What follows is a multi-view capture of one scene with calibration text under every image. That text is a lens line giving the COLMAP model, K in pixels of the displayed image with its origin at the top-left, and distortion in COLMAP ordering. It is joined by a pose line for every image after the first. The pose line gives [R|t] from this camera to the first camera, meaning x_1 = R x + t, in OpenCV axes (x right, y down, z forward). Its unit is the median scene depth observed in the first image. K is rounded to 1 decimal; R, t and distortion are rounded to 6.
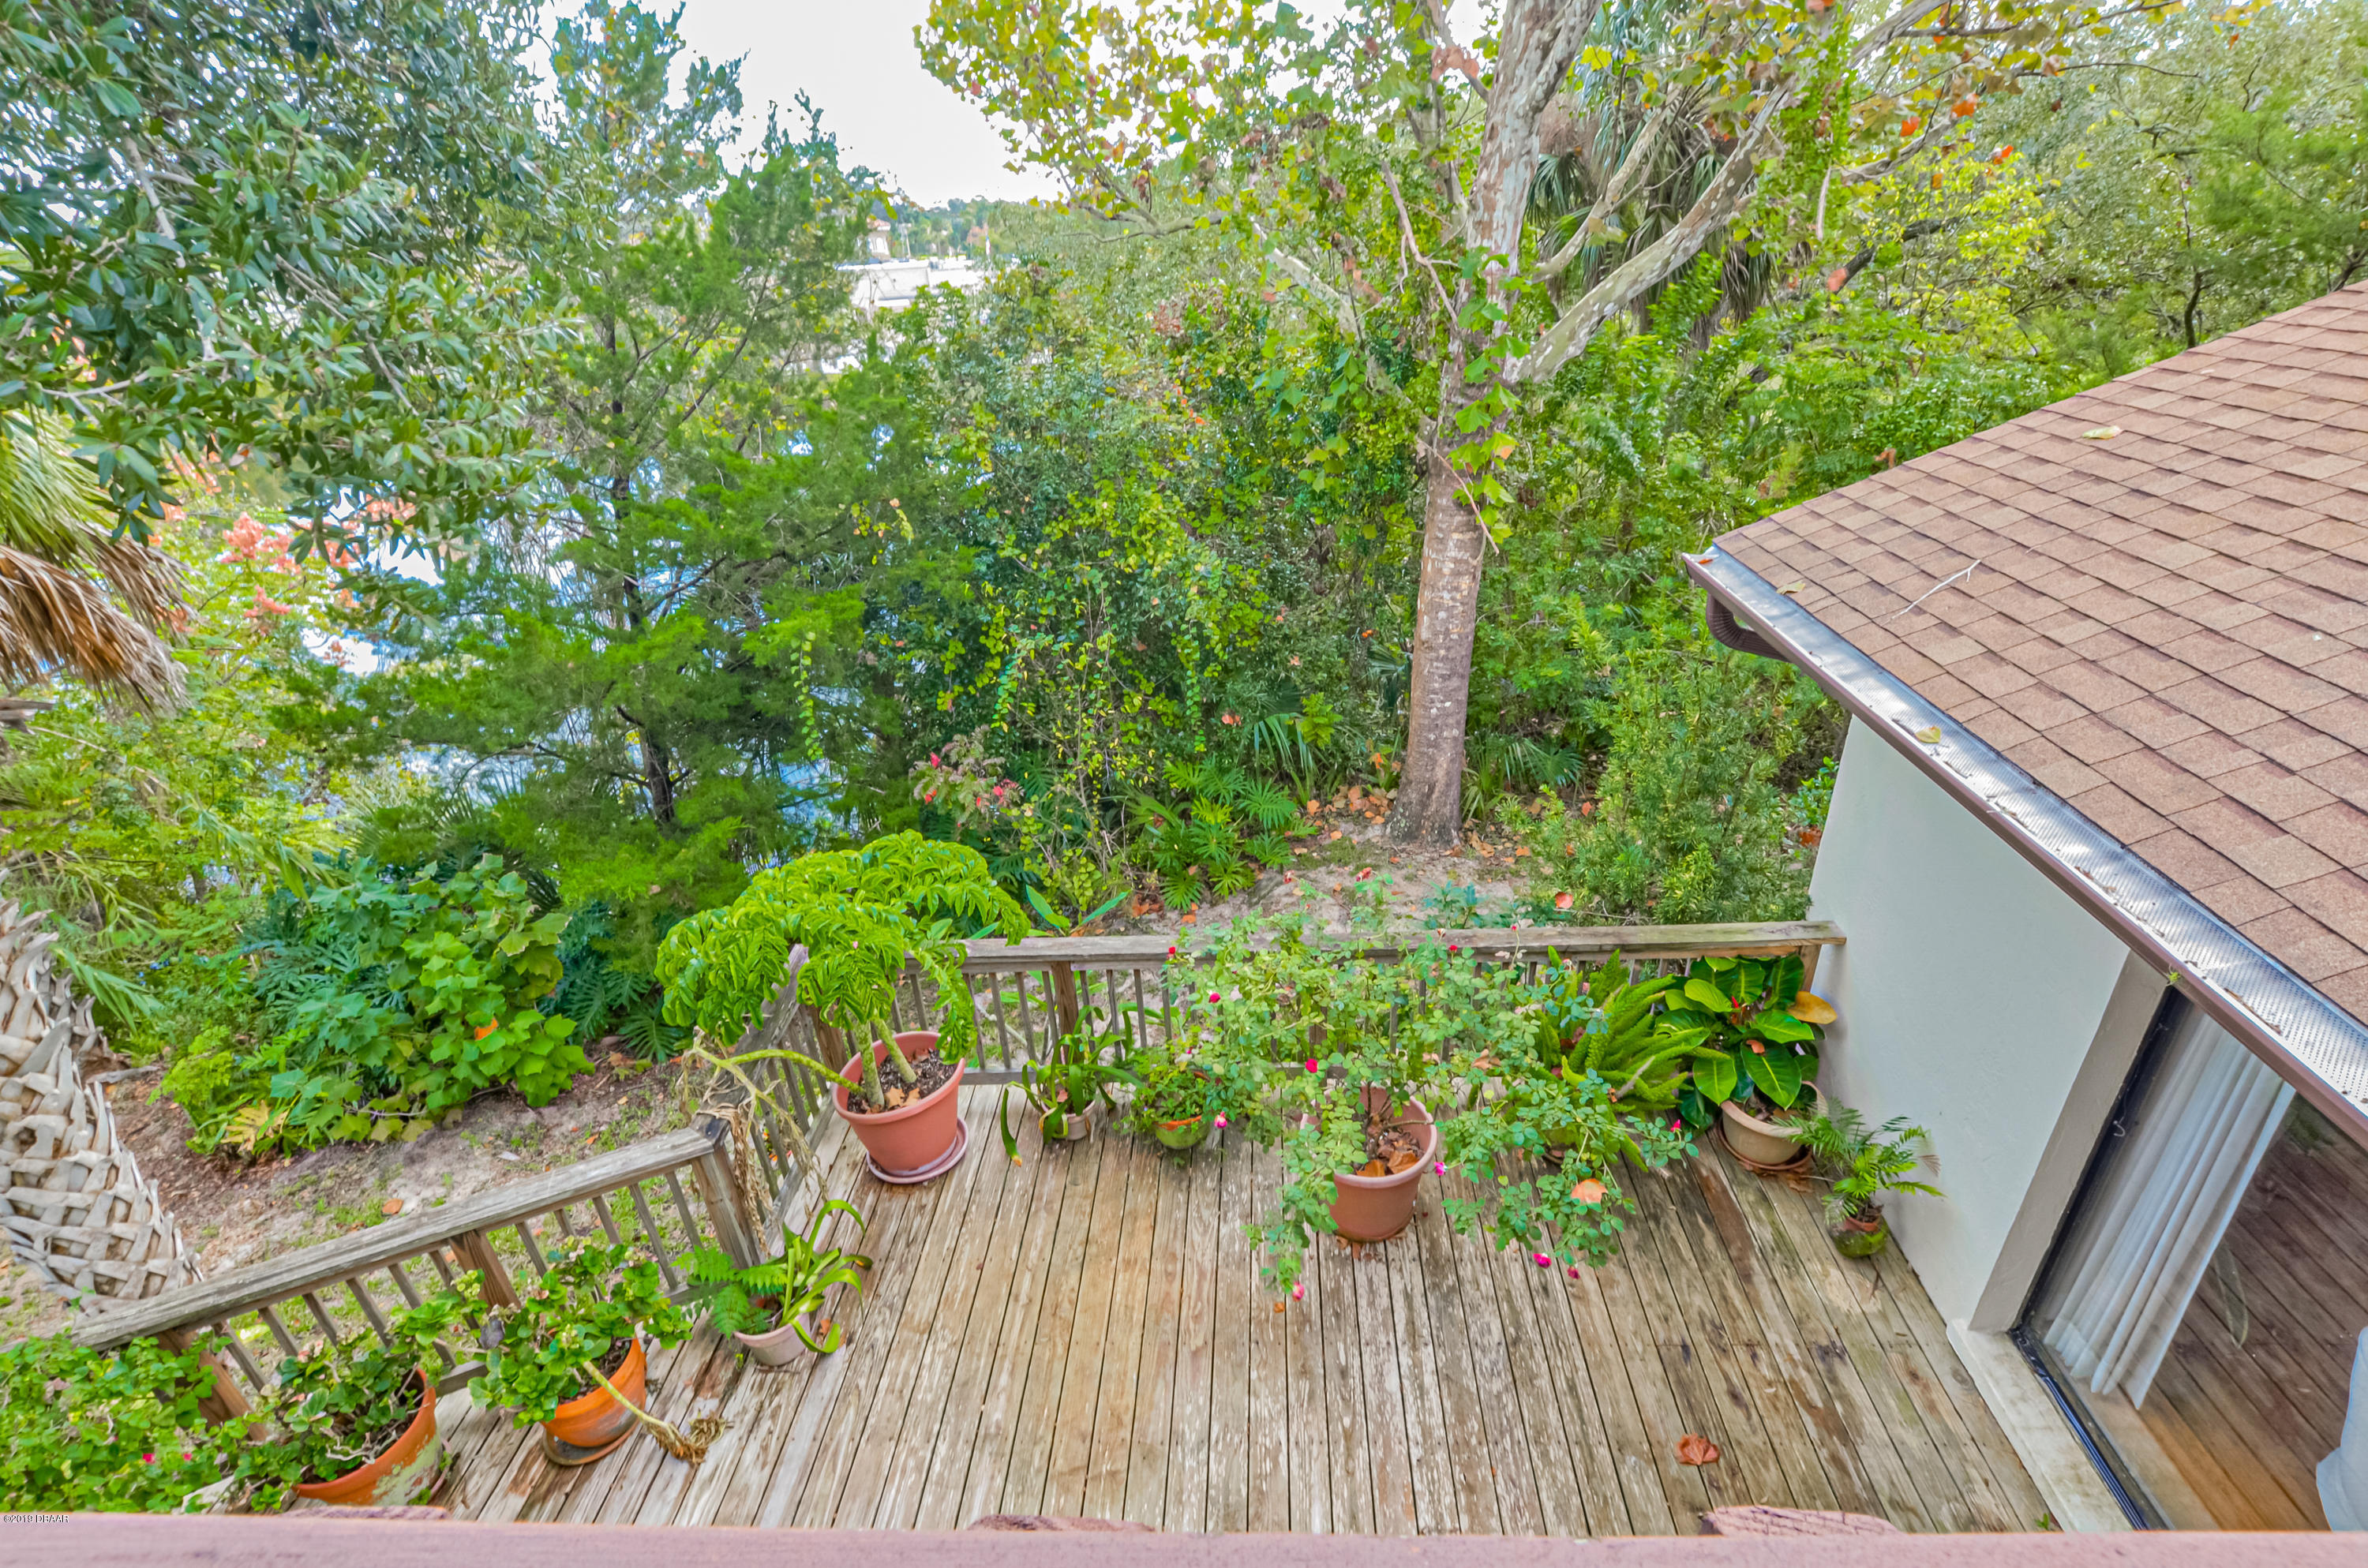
lens RADIAL K [[1125.2, 0, 1243.3], [0, 1125.2, 791.8], [0, 0, 1]] dist [-0.008493, 0.001036]
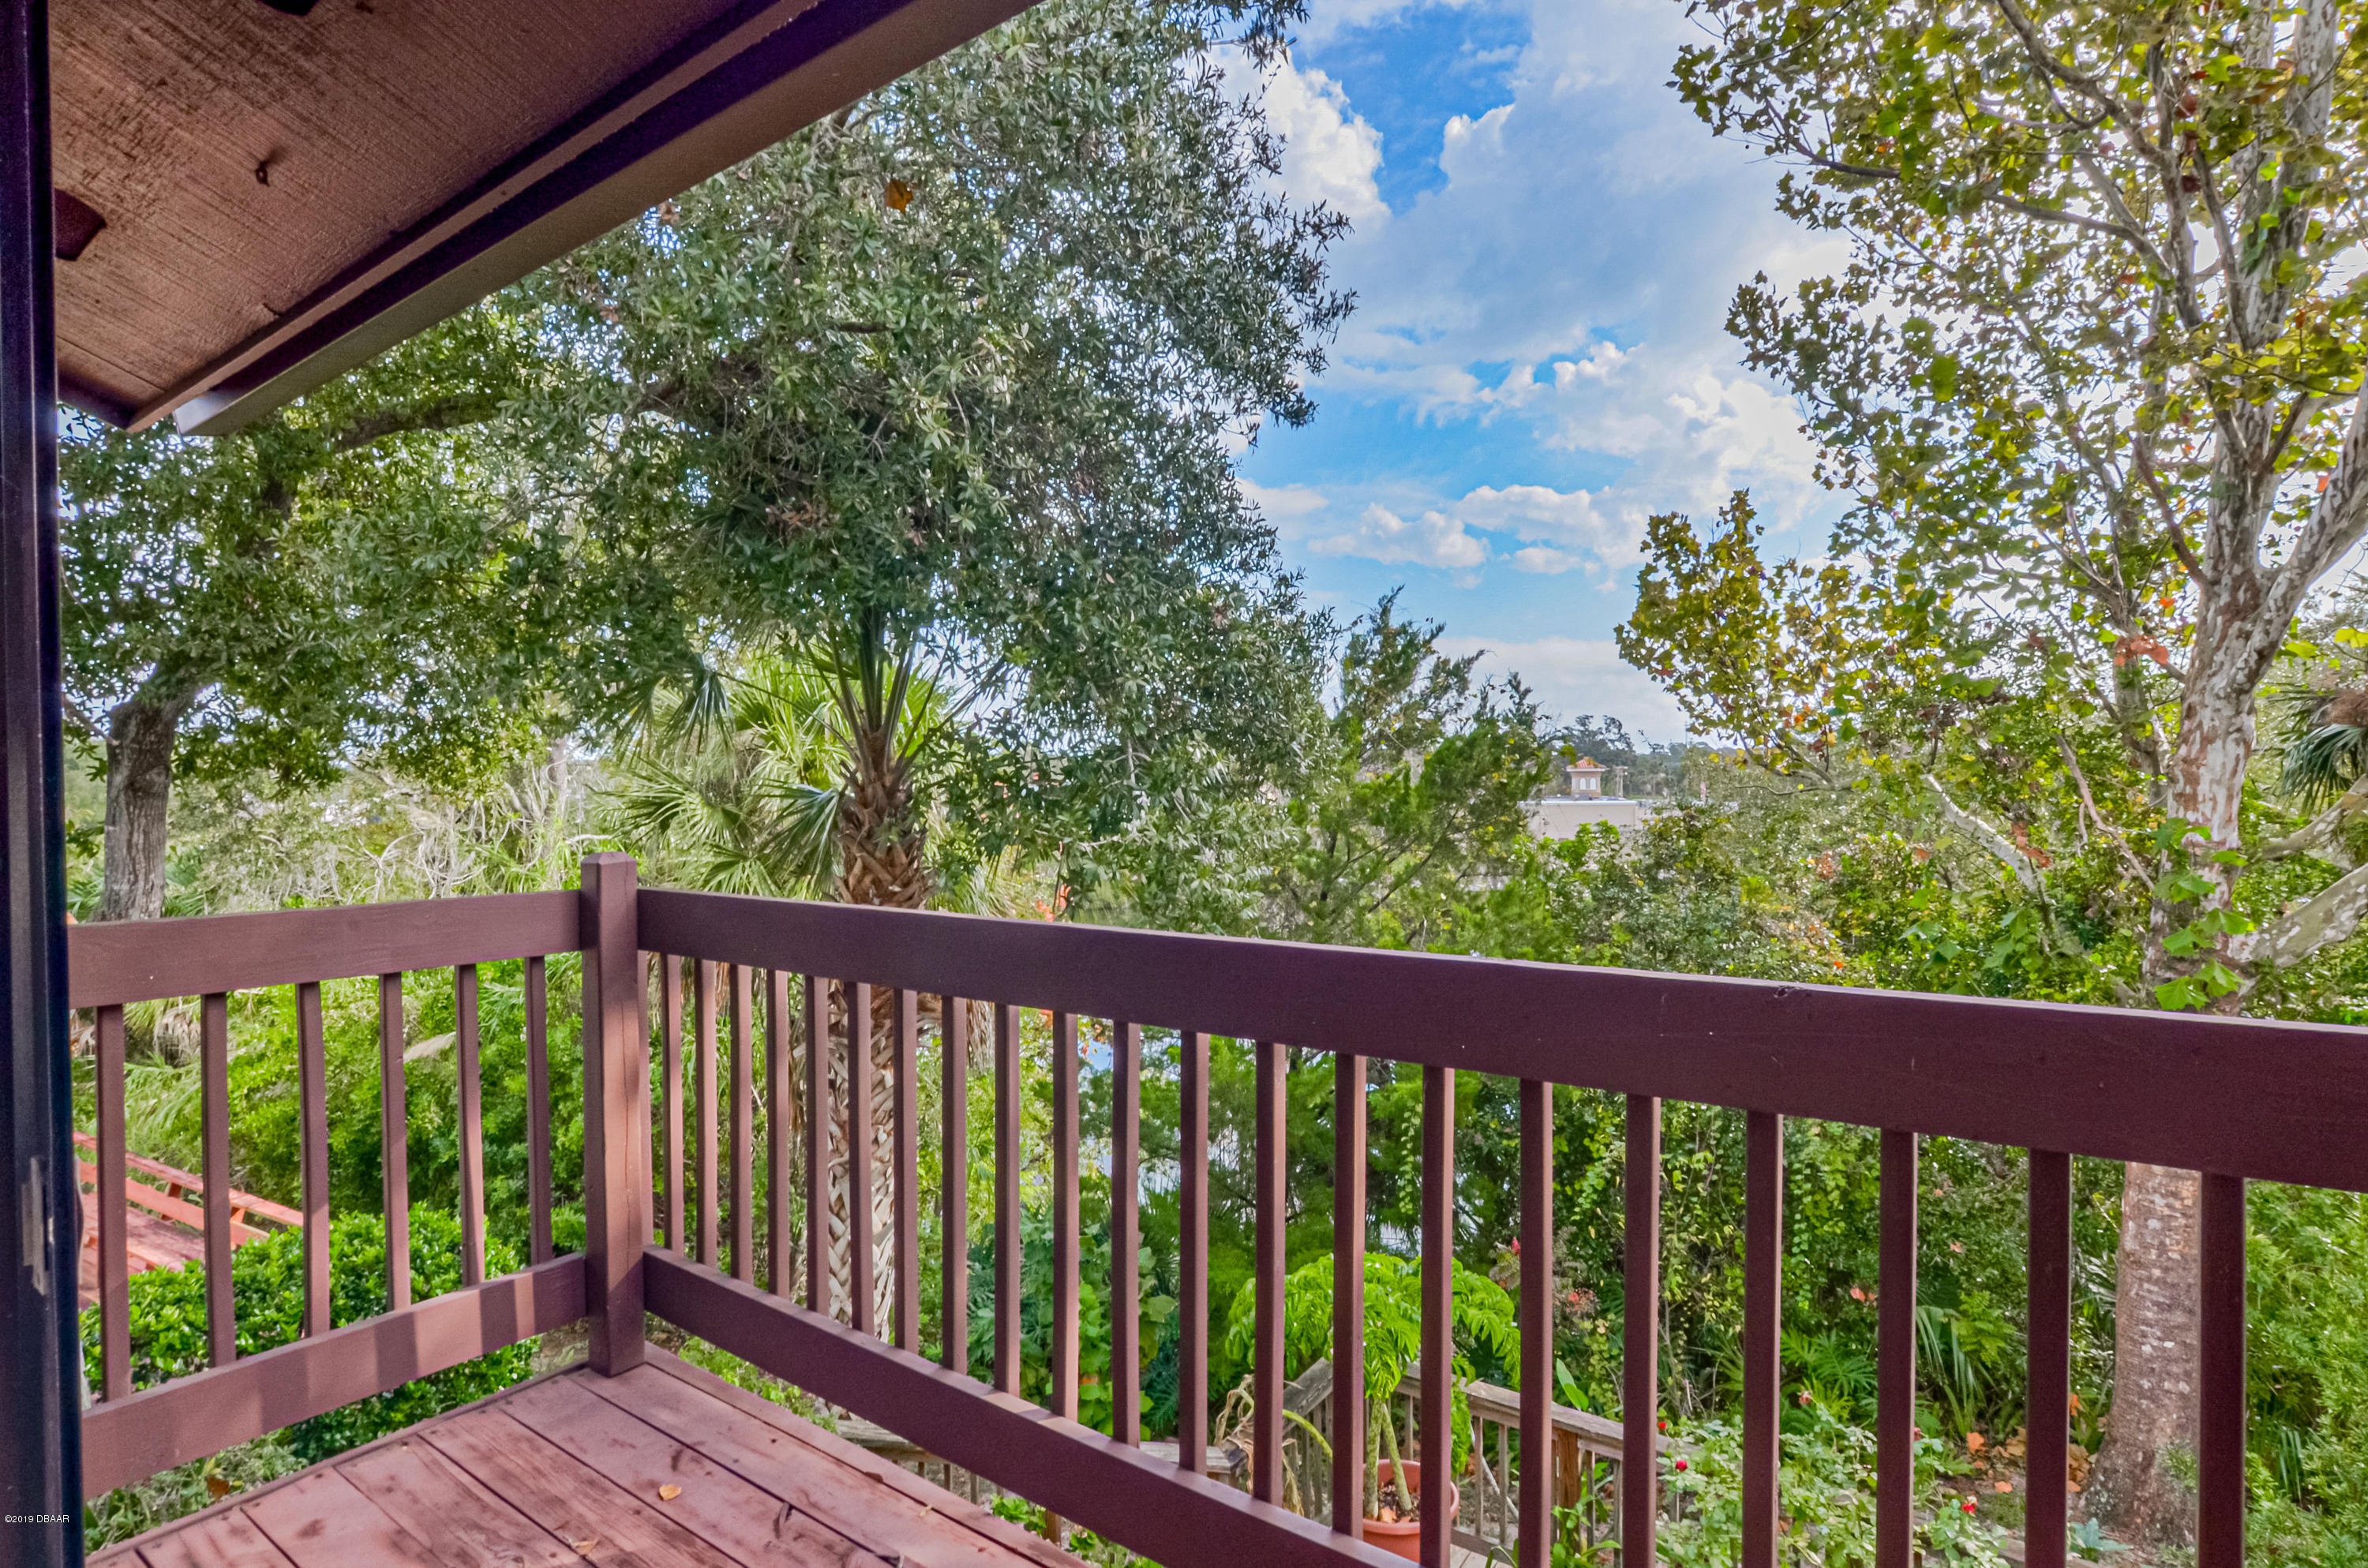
lens RADIAL K [[1125.2, 0, 1181.6], [0, 1125.2, 773.2], [0, 0, 1]] dist [-0.008493, 0.001036]
pose [[0.810727, 0.028553, -0.584728, 0.056150], [-0.287441, 0.889540, -0.355100, 0.034531], [0.510000, 0.455964, 0.729381, -0.081592]]
